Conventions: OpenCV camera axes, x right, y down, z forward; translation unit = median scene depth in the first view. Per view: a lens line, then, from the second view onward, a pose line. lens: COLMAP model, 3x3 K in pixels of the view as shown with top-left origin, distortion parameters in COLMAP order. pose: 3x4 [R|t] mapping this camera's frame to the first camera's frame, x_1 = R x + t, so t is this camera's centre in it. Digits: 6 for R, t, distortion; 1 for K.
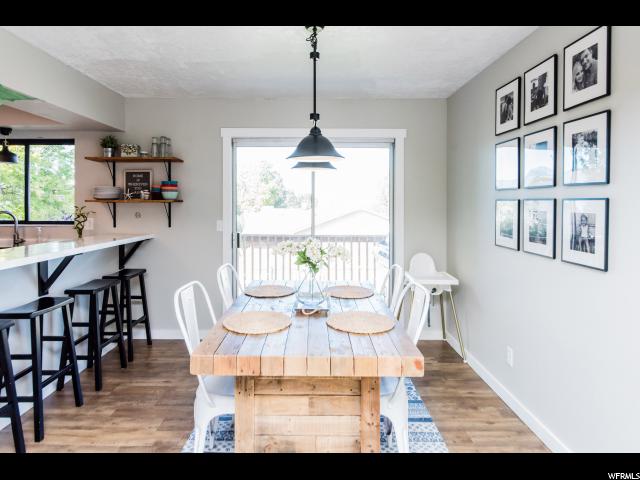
lens RADIAL K [[412.3, 0, 318.4], [0, 412.3, 213.1], [0, 0, 1]] dist [-0.005262, -0.002313]
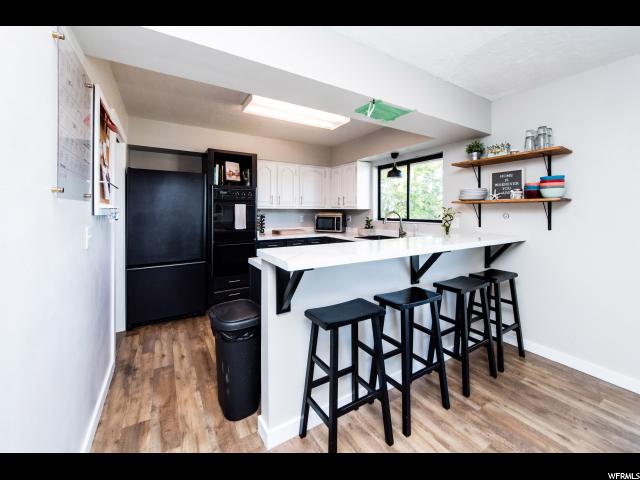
lens RADIAL K [[242.7, 0, 308.1], [0, 242.7, 208.2], [0, 0, 1]] dist [-0.000075, 0.000143]
pose [[0.502939, -0.011396, -0.864247, -0.183990], [-0.012093, 0.999722, -0.020220, 0.004263], [0.864237, 0.020621, 0.502662, 0.315079]]
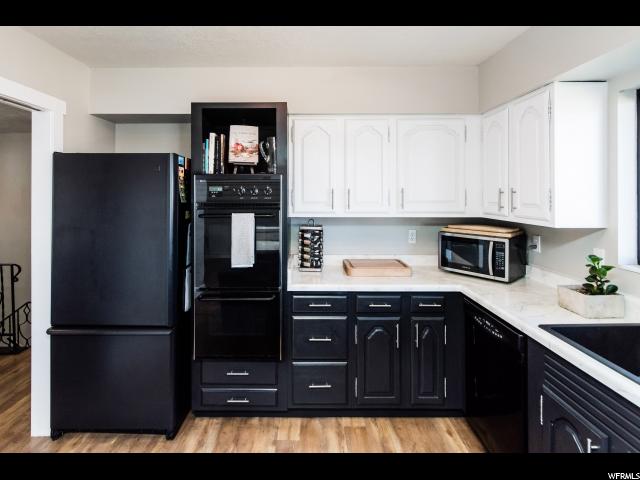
lens RADIAL K [[323.8, 0, 321.1], [0, 323.8, 189.9], [0, 0, 1]] dist [-0.002682, -0.000274]
pose [[0.025272, -0.014254, -0.999579, -0.500326], [-0.007621, 0.999867, -0.014450, -0.055273], [0.999652, 0.007983, 0.025160, 0.650418]]
